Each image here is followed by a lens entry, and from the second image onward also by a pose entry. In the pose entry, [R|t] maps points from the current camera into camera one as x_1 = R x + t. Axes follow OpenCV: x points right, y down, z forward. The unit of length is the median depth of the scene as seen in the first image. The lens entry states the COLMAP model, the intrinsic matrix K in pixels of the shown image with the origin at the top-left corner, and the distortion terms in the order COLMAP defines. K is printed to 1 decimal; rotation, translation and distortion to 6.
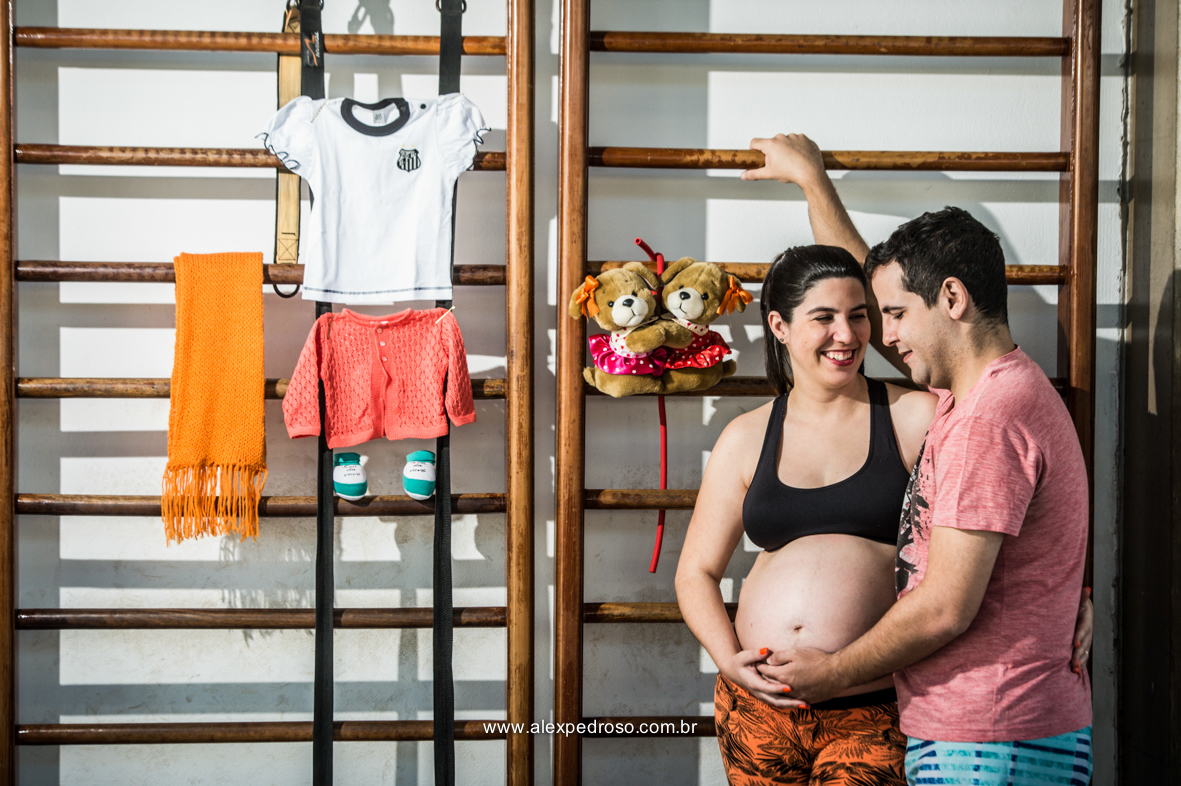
lens RADIAL K [[3475.0, 0, 627.3], [0, 3475.0, 391.2], [0, 0, 1]] dist [0.146934, 0.000000]
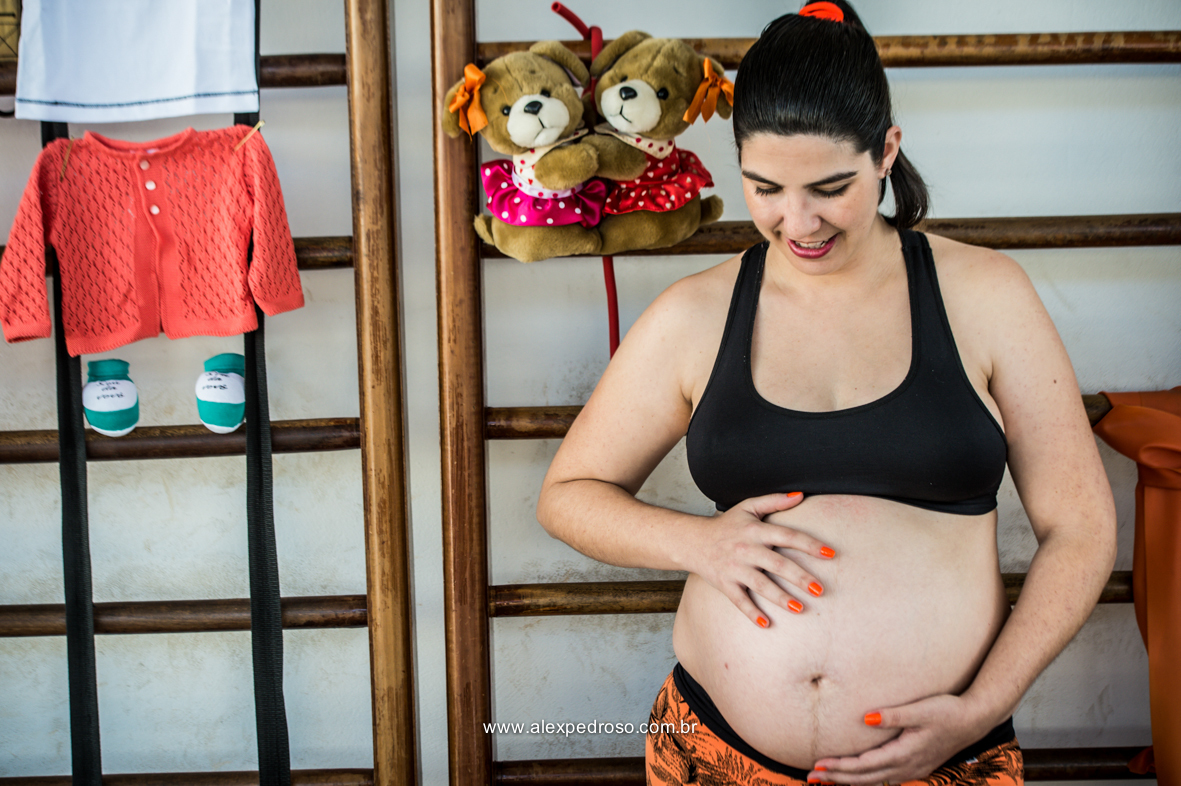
lens RADIAL K [[2551.1, 0, 589.5], [0, 2551.1, 395.0], [0, 0, 1]] dist [-0.076112, 0.000000]
pose [[0.996713, -0.019743, -0.078570, 0.042941], [0.025941, 0.996564, 0.078661, -0.010083], [0.076747, -0.080440, 0.993800, 0.548254]]
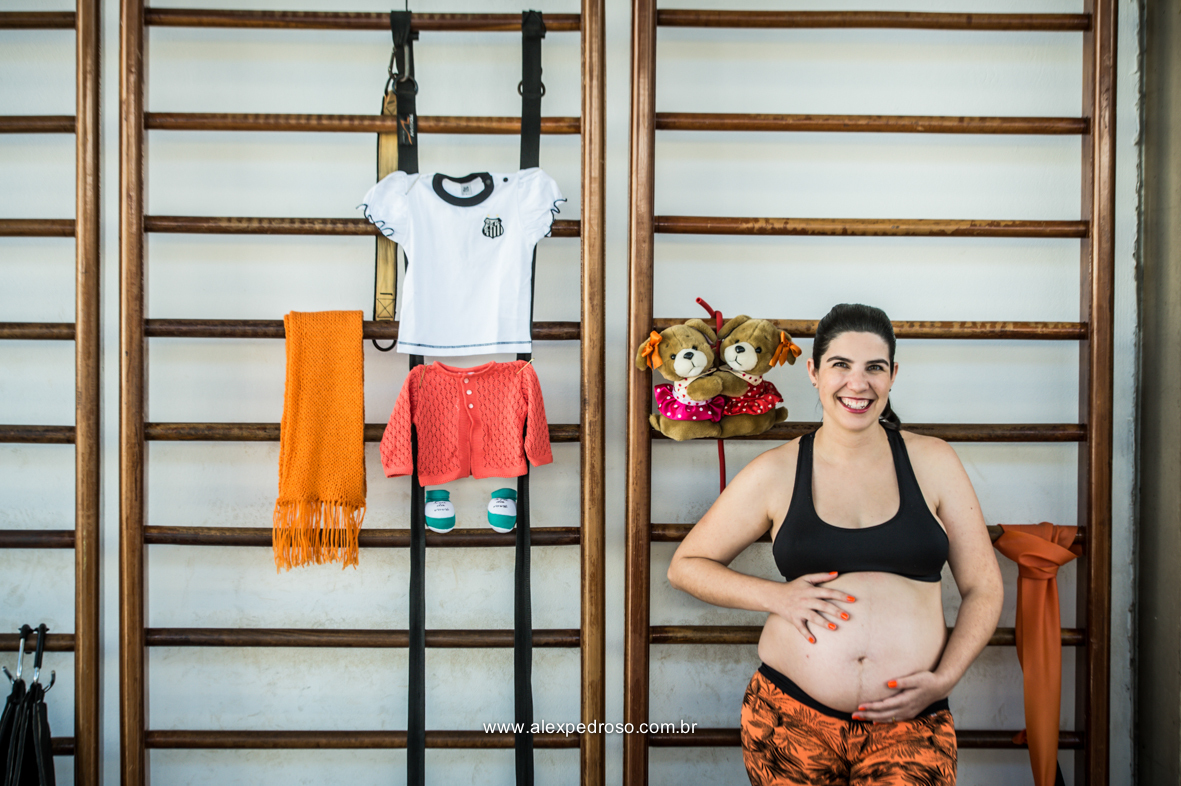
lens RADIAL K [[2827.8, 0, 595.8], [0, 2827.8, 382.4], [0, 0, 1]] dist [-0.056131, 0.000000]
pose [[0.998484, 0.000378, -0.055045, 0.019967], [-0.001366, 0.999839, -0.017903, -0.000729], [0.055029, 0.017951, 0.998323, 0.097204]]
